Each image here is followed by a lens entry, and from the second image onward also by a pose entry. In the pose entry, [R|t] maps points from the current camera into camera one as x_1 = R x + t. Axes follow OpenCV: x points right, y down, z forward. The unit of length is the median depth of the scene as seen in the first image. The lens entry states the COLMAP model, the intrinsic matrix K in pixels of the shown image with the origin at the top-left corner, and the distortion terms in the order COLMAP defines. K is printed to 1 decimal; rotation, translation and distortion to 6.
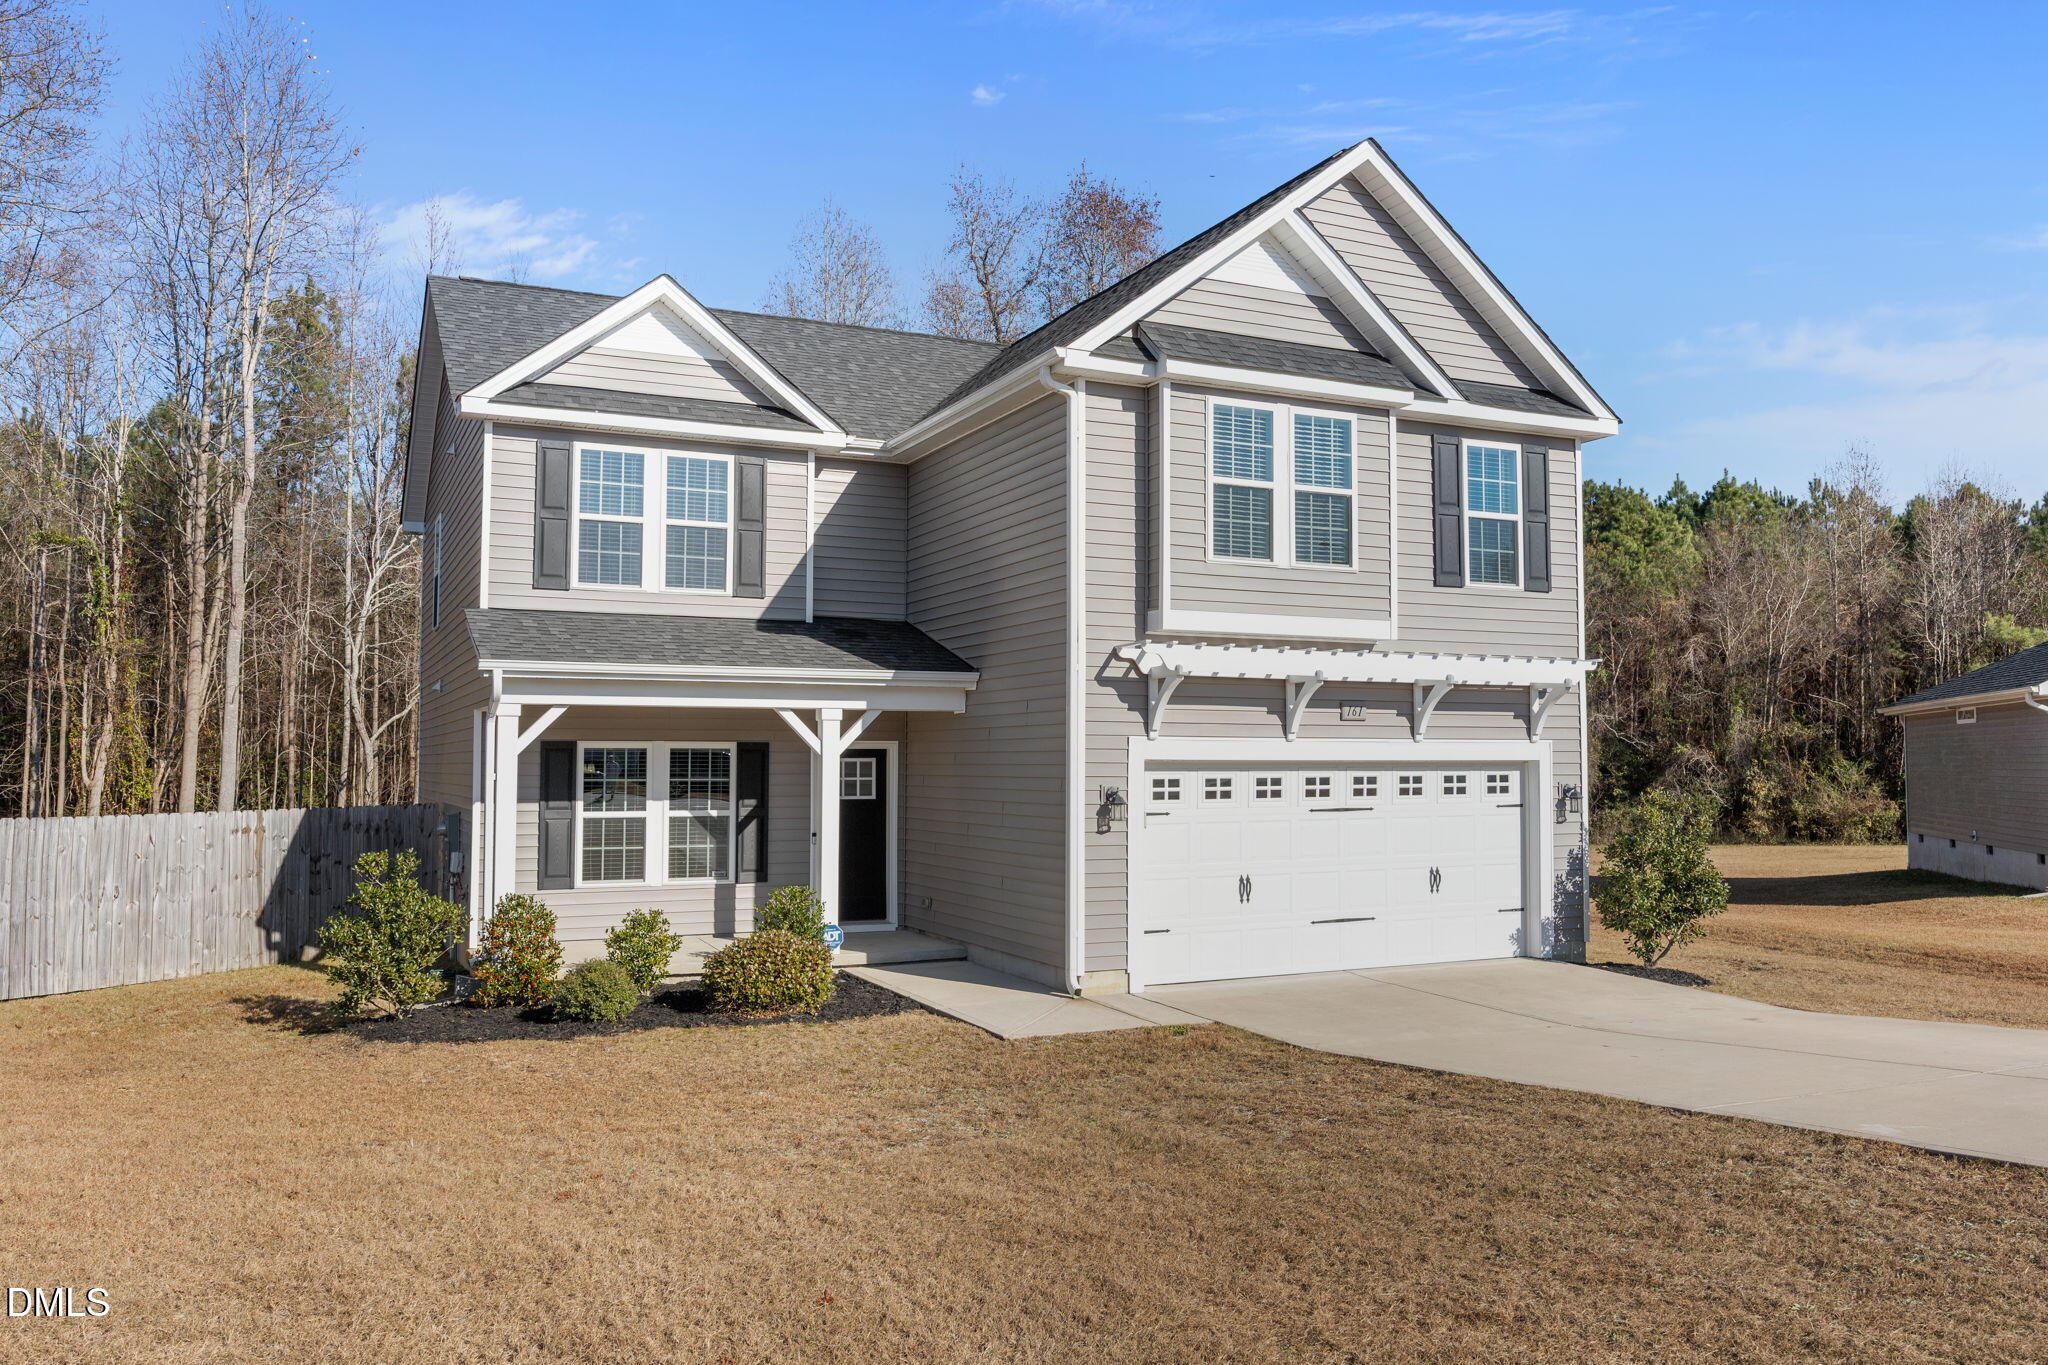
lens RADIAL K [[1559.5, 0, 1024.0], [0, 1559.5, 682.5], [0, 0, 1]] dist [-0.002073, -0.002903]
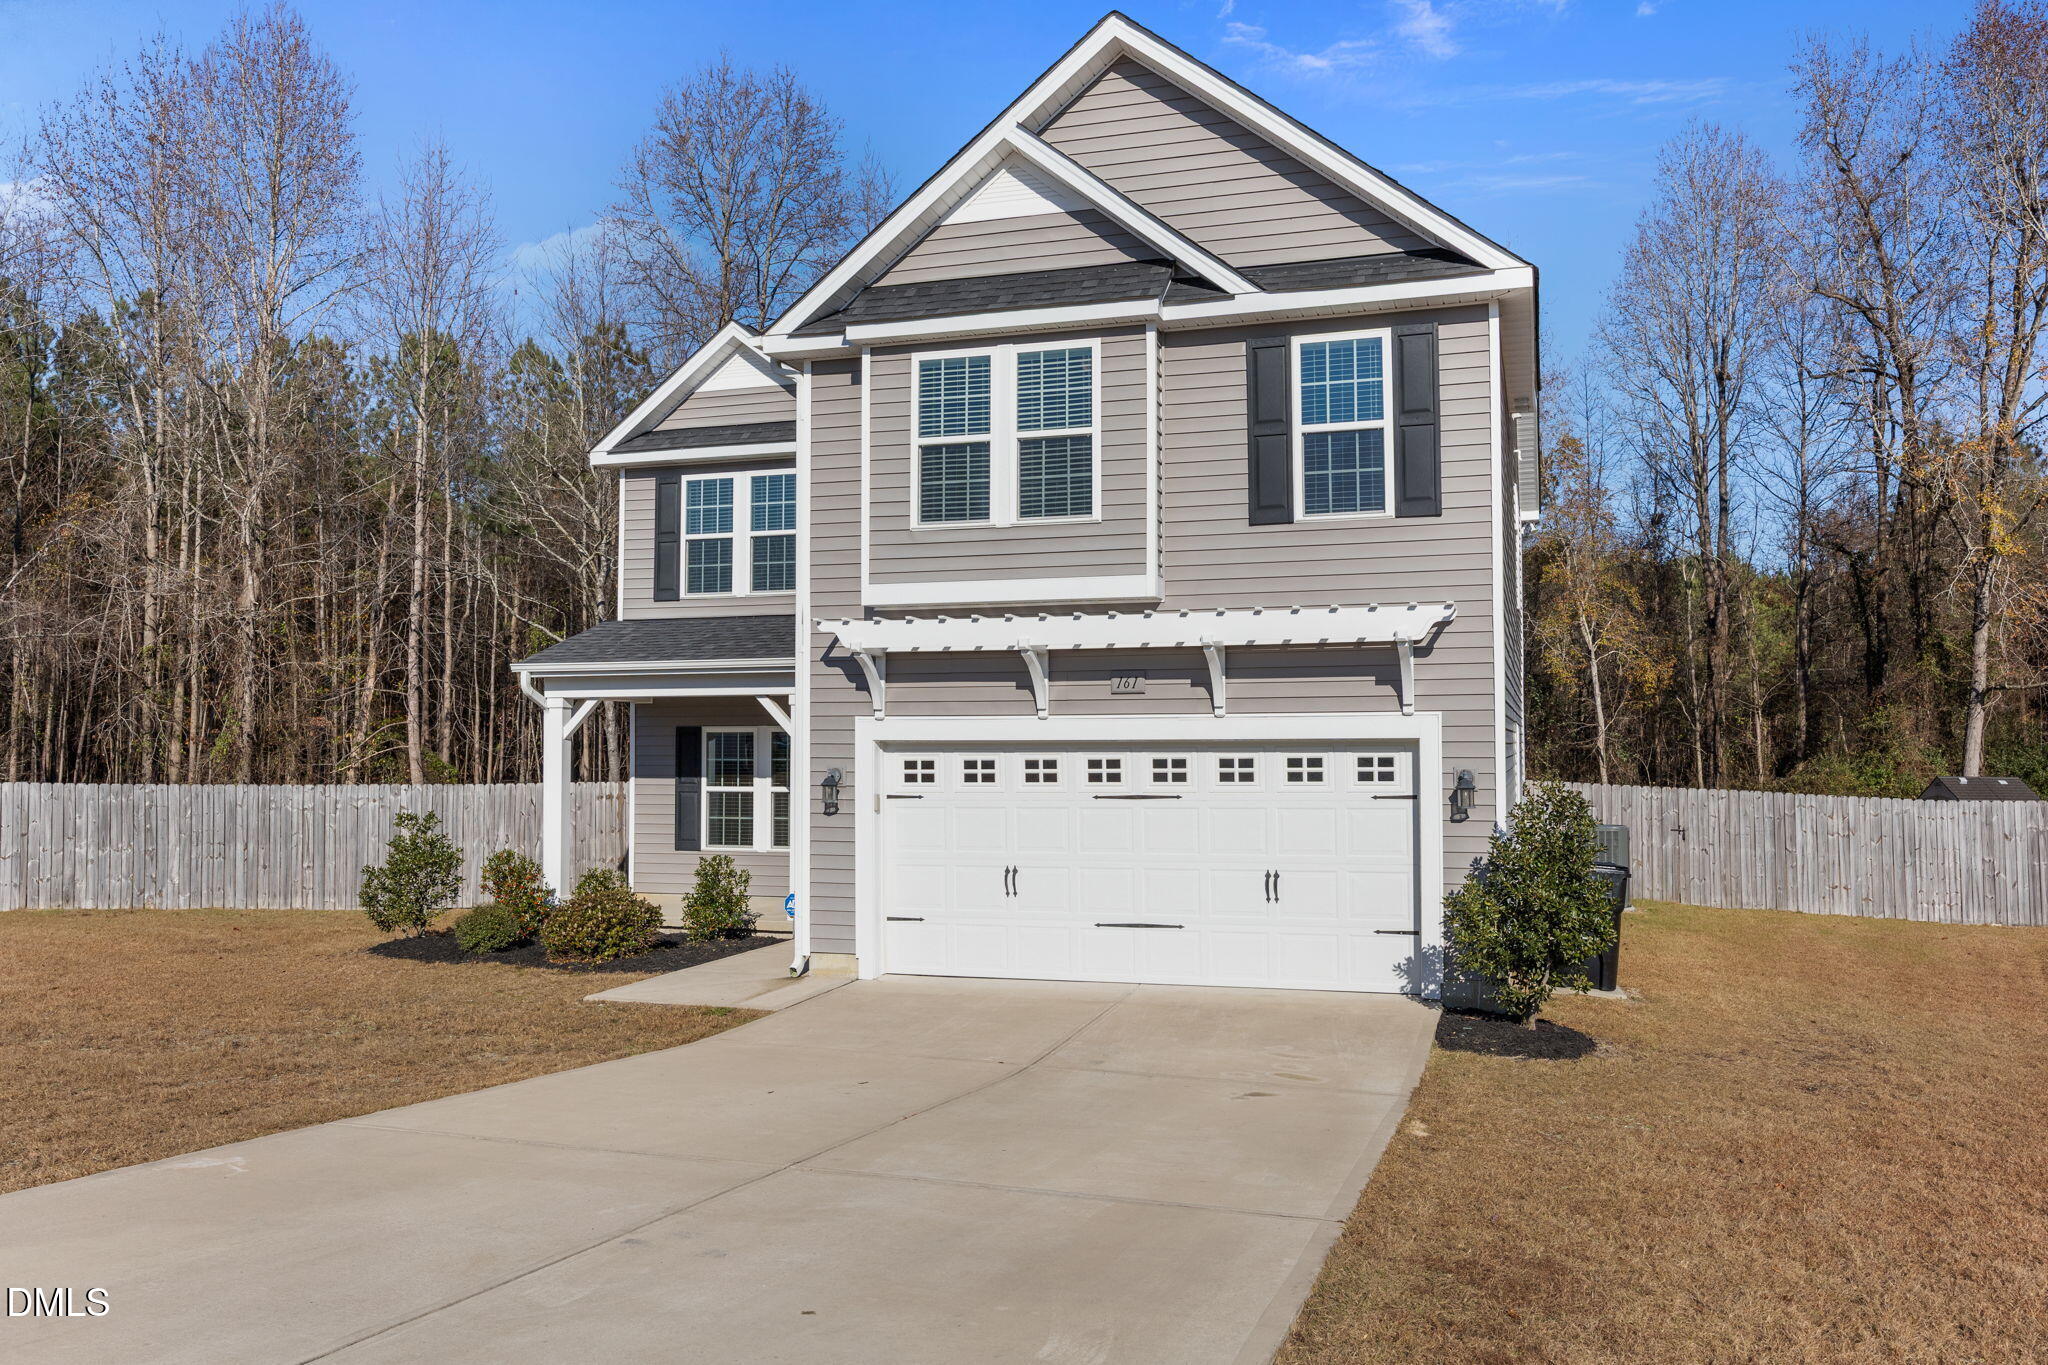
lens RADIAL K [[1529.0, 0, 1027.9], [0, 1529.0, 684.1], [0, 0, 1]] dist [-0.009198, -0.003897]
pose [[0.731007, -0.029991, -0.681711, 0.715708], [0.038408, 0.999258, -0.002776, 0.018634], [0.681289, -0.024154, 0.731616, 0.332884]]
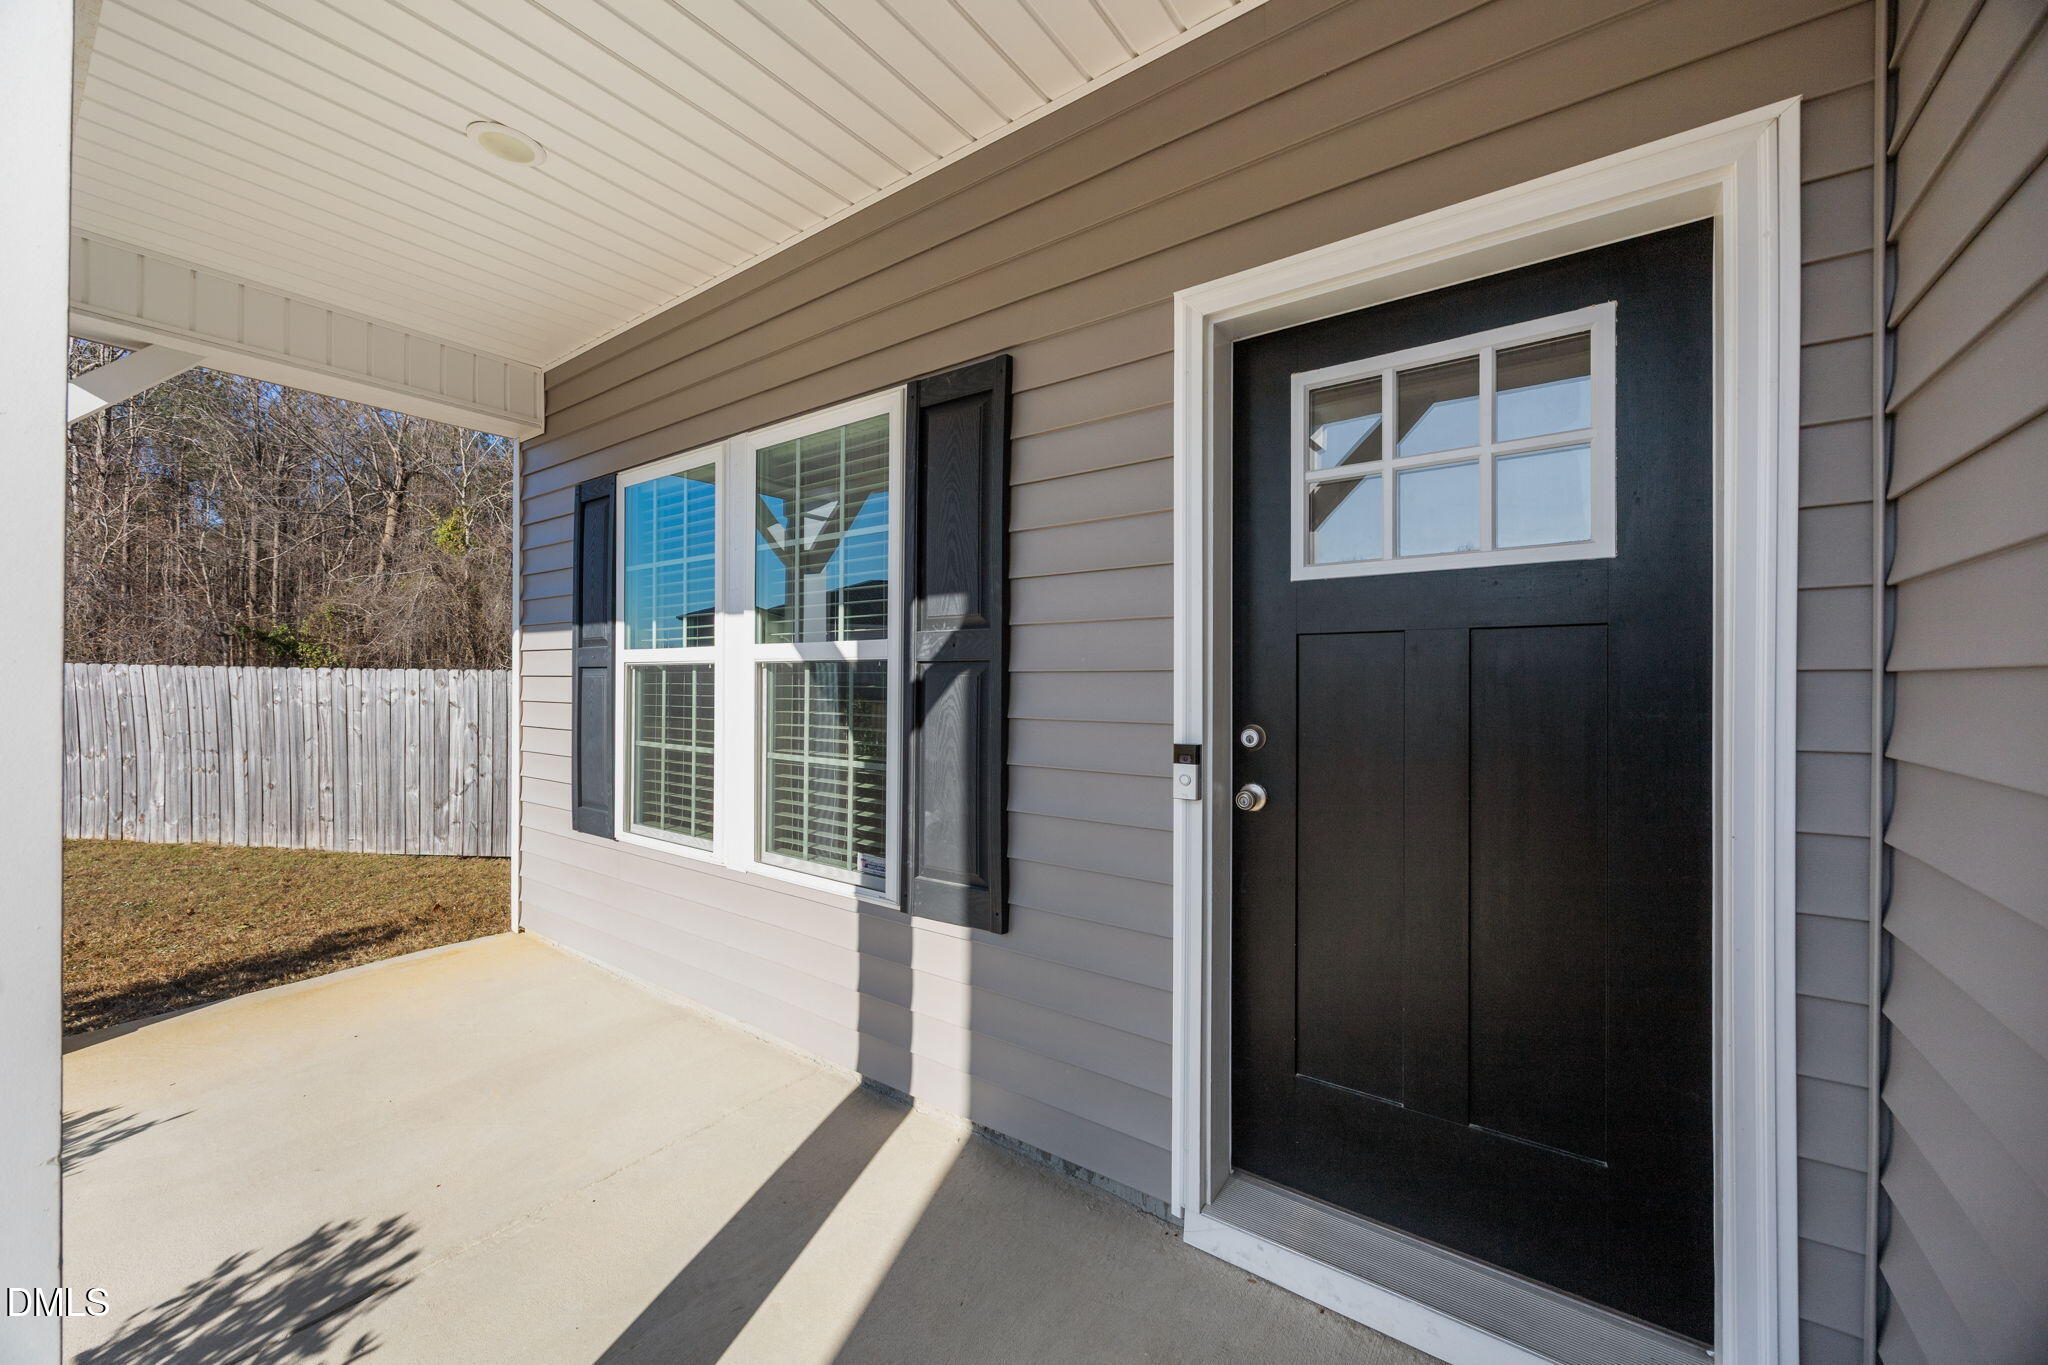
lens RADIAL K [[781.4, 0, 1031.7], [0, 781.4, 681.0], [0, 0, 1]] dist [-0.000724, 0.000054]
pose [[0.490773, 0.001005, -0.871287, -0.063070], [0.040607, 0.998886, 0.024025, 0.094031], [0.870341, -0.047171, 0.490186, 1.032746]]
